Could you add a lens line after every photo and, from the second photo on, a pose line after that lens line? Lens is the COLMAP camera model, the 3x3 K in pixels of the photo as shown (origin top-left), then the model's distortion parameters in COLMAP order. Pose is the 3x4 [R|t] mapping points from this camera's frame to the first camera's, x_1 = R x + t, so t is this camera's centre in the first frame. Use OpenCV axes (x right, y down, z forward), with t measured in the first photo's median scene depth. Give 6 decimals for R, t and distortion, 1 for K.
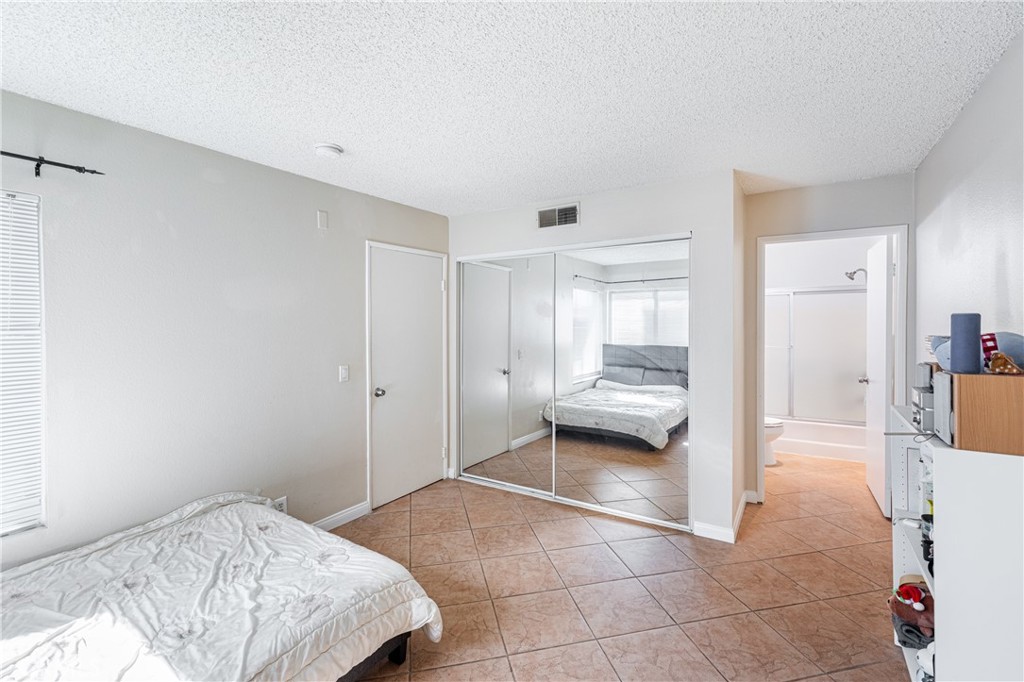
lens RADIAL K [[457.2, 0, 518.6], [0, 457.2, 323.1], [0, 0, 1]] dist [-0.003036, -0.000006]
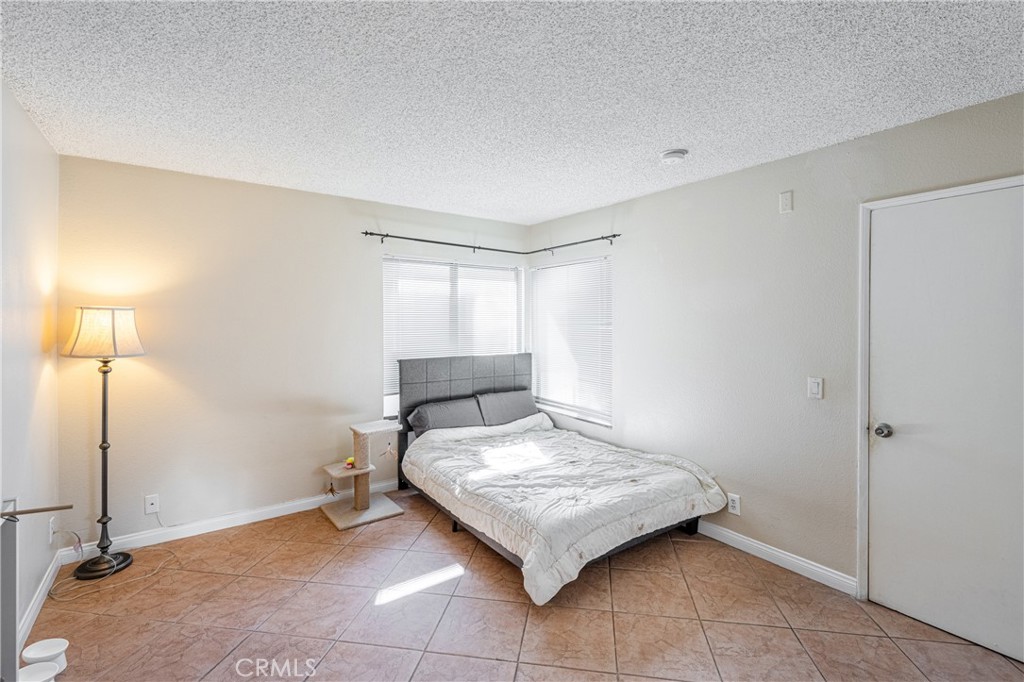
lens RADIAL K [[457.2, 0, 519.1], [0, 457.2, 321.7], [0, 0, 1]] dist [-0.003036, -0.000006]
pose [[-0.370343, -0.004528, -0.928884, 0.548730], [-0.007799, 0.999968, -0.001765, 0.002902], [0.928863, 0.006590, -0.370366, 0.845375]]
